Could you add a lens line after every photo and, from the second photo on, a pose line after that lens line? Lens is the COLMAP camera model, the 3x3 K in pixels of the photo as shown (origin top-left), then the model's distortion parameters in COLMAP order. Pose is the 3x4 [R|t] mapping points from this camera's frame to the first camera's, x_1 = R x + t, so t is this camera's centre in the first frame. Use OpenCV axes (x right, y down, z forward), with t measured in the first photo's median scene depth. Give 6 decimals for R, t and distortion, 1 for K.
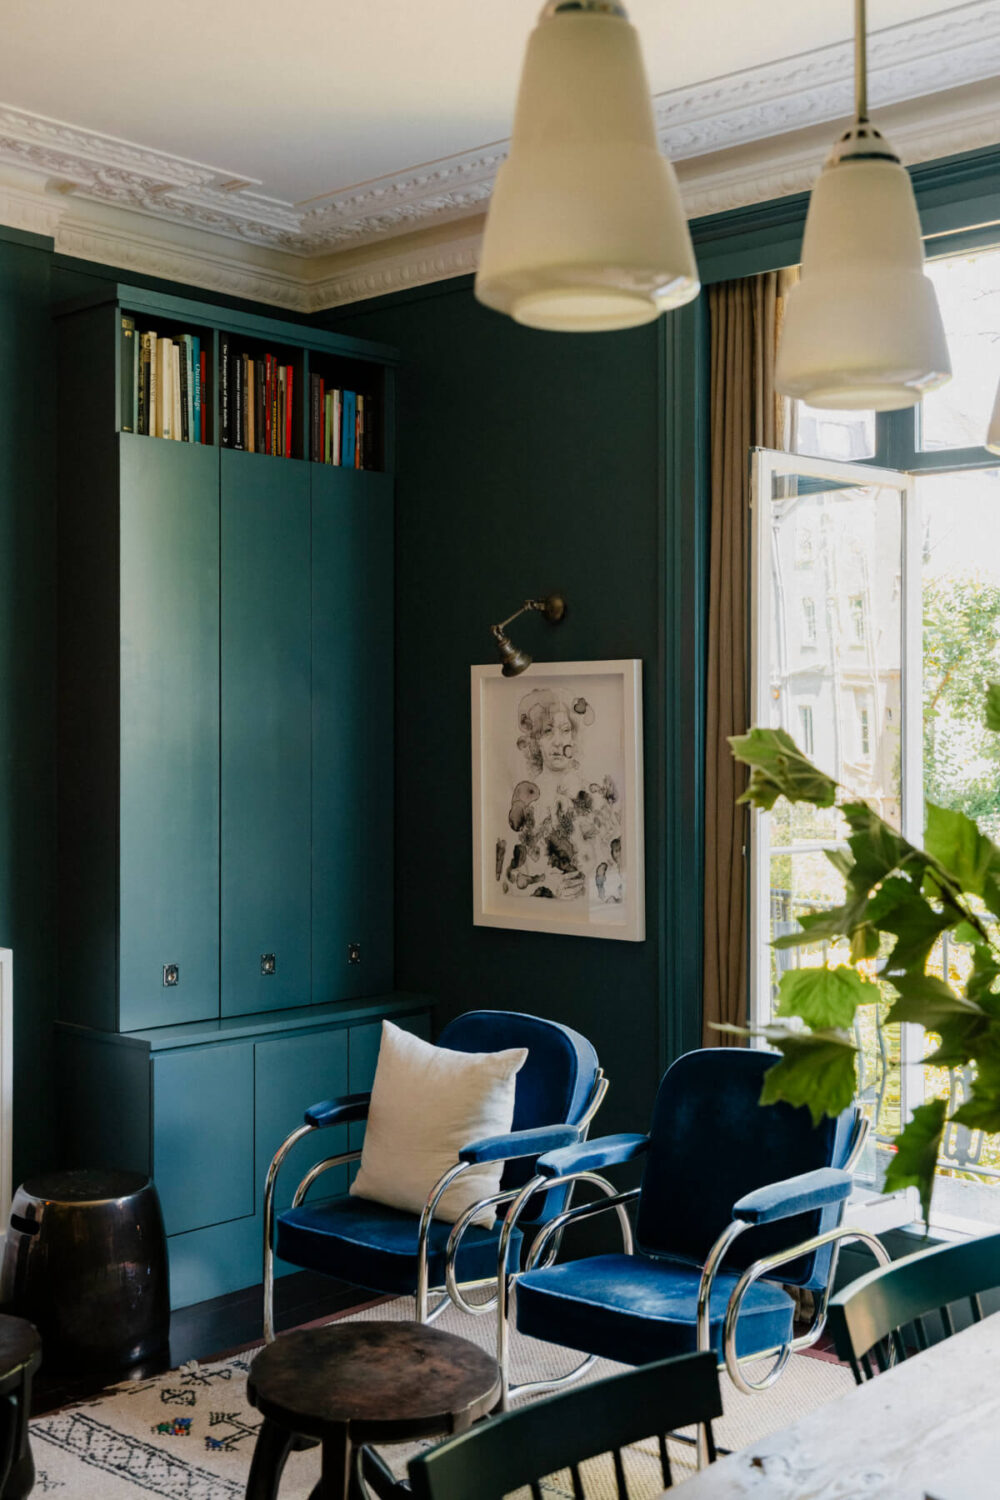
lens RADIAL K [[1704.2, 0, 500.0], [0, 1704.2, 750.0], [0, 0, 1]] dist [-0.014431, 0.068983]
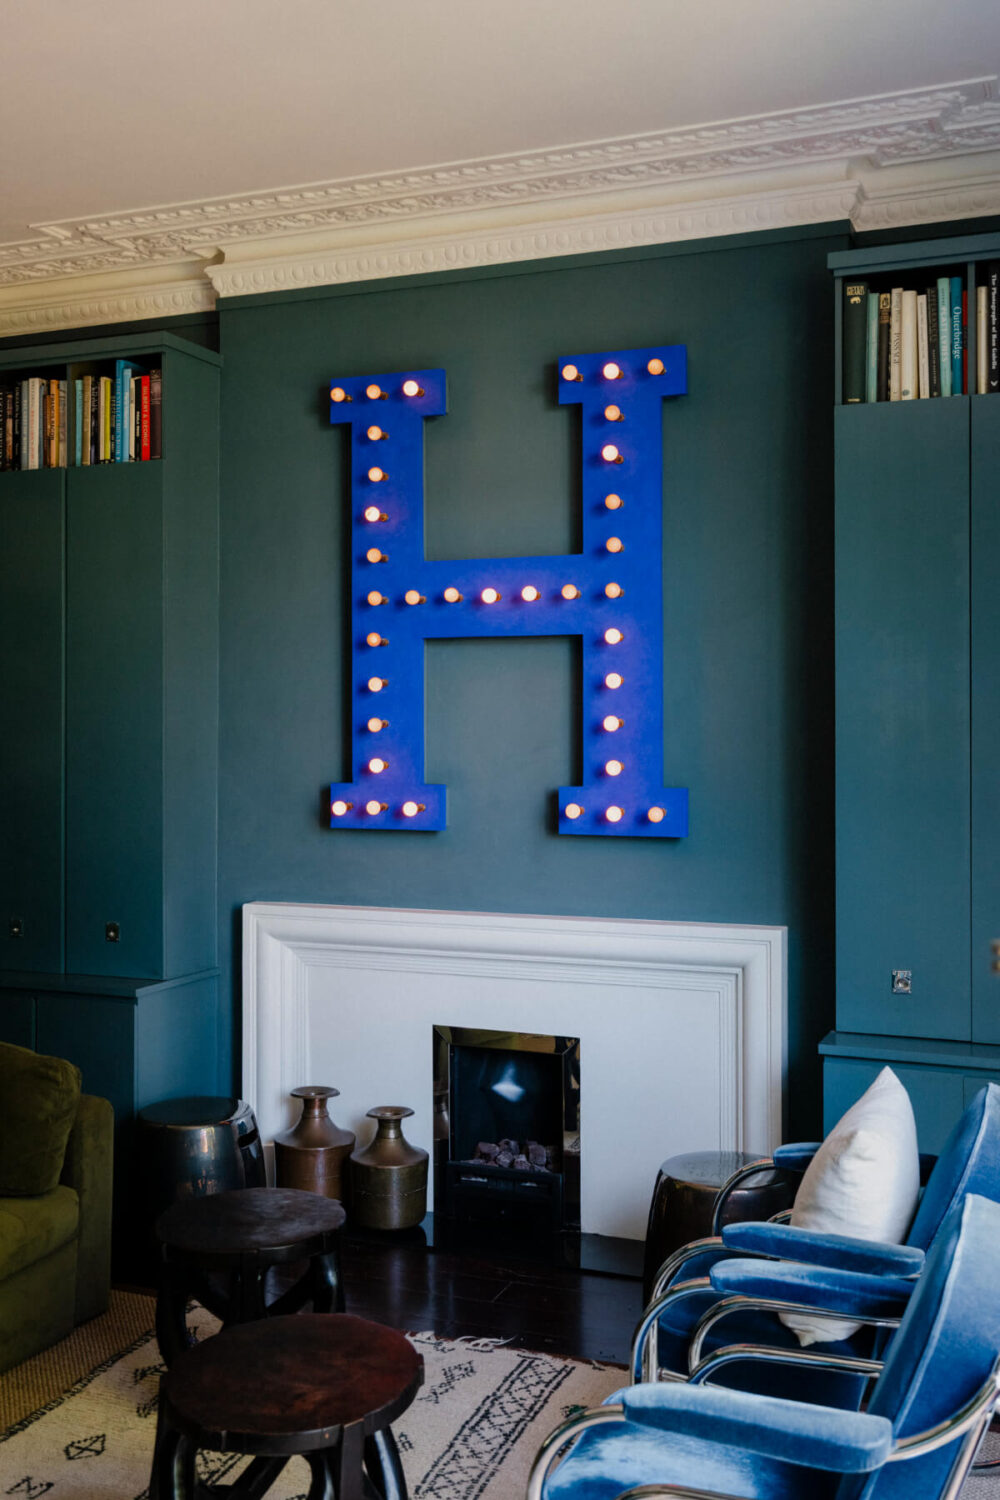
lens RADIAL K [[1510.9, 0, 495.3], [0, 1510.9, 722.7], [0, 0, 1]] dist [0.003641, 0.030168]
pose [[0.348555, -0.002353, -0.937285, 0.539976], [-0.004442, 0.999981, -0.004162, -0.003770], [0.937278, 0.005614, 0.348539, 0.553792]]
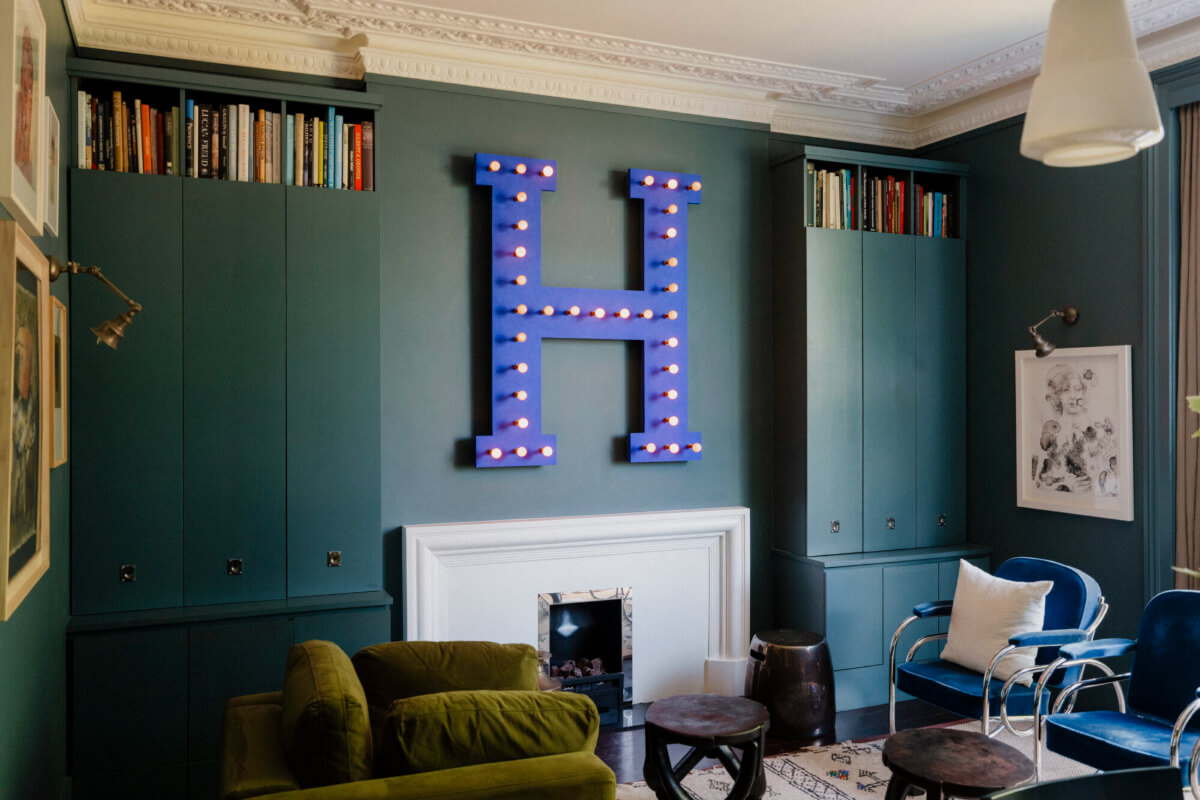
lens RADIAL K [[978.9, 0, 598.5], [0, 978.9, 393.3], [0, 0, 1]] dist [-0.020997, 0.030577]
pose [[0.913583, -0.001627, -0.406649, -0.001584], [-0.000884, 0.999982, -0.005988, -0.002193], [0.406652, 0.005830, 0.913565, -0.047459]]
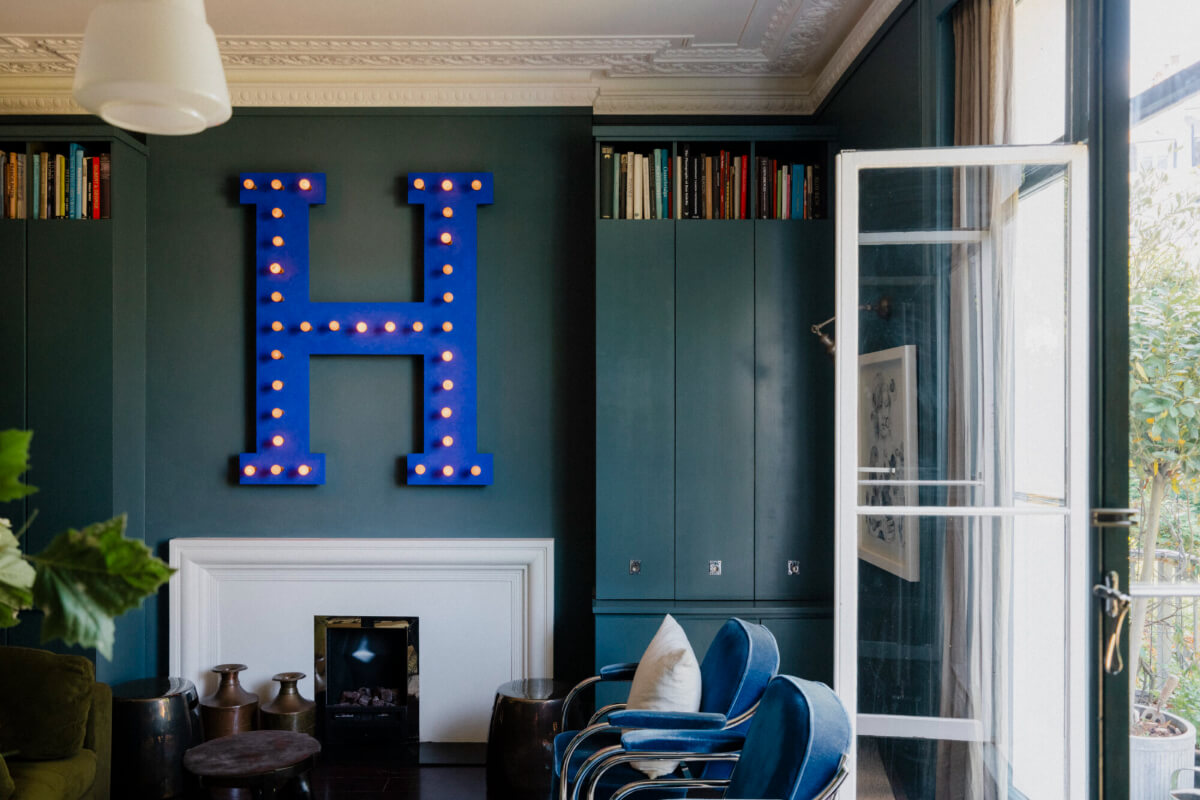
lens RADIAL K [[983.3, 0, 571.9], [0, 983.3, 424.8], [0, 0, 1]] dist [-0.024711, 0.050106]
pose [[0.673383, 0.004201, -0.739282, 0.462693], [-0.005609, 0.999984, 0.000574, 0.003783], [0.739273, 0.003760, 0.673396, 0.390735]]
